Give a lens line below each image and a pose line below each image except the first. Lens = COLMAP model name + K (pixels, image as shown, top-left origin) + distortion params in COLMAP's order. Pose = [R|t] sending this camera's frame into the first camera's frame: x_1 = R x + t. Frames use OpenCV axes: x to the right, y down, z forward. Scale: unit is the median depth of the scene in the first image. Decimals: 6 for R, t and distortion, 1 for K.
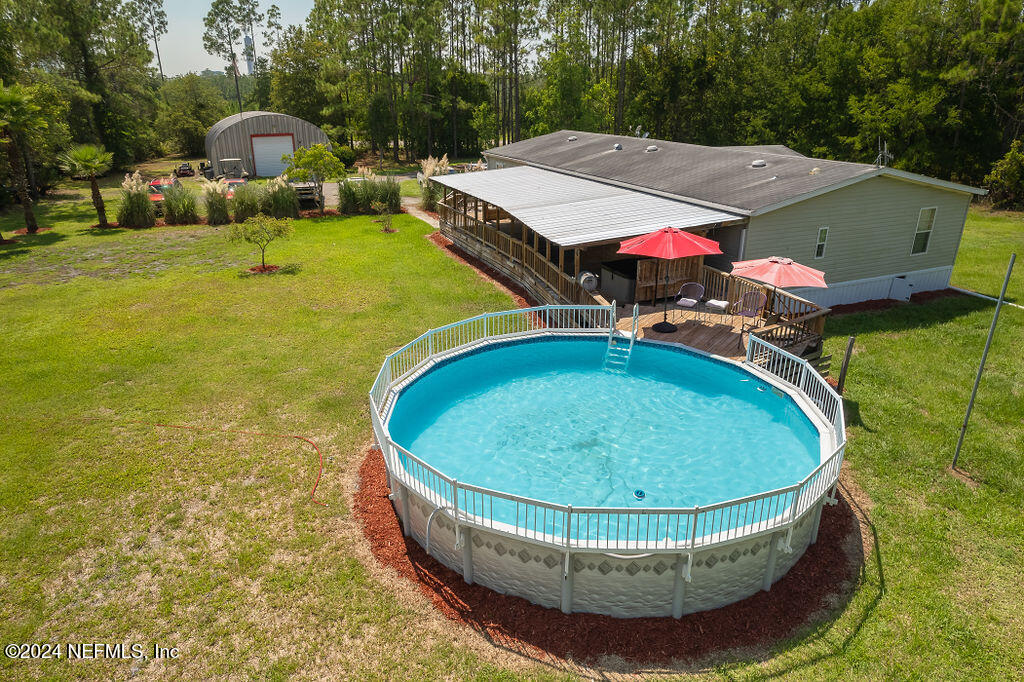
lens RADIAL K [[655.3, 0, 512.0], [0, 655.3, 341.0], [0, 0, 1]] dist [-0.085225, 0.088540]
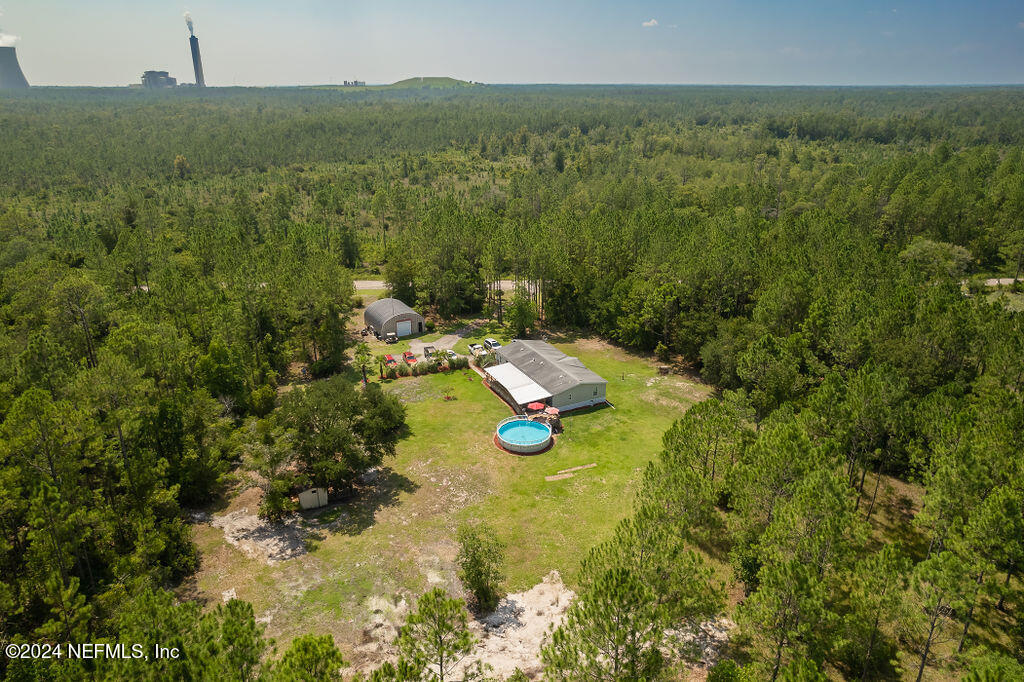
lens RADIAL K [[655.3, 0, 512.0], [0, 655.3, 341.0], [0, 0, 1]] dist [-0.085225, 0.088540]
pose [[0.997531, -0.013837, 0.068844, -0.290588], [0.014725, 0.999815, -0.012402, -0.477827], [-0.068660, 0.013386, 0.997550, -3.674692]]
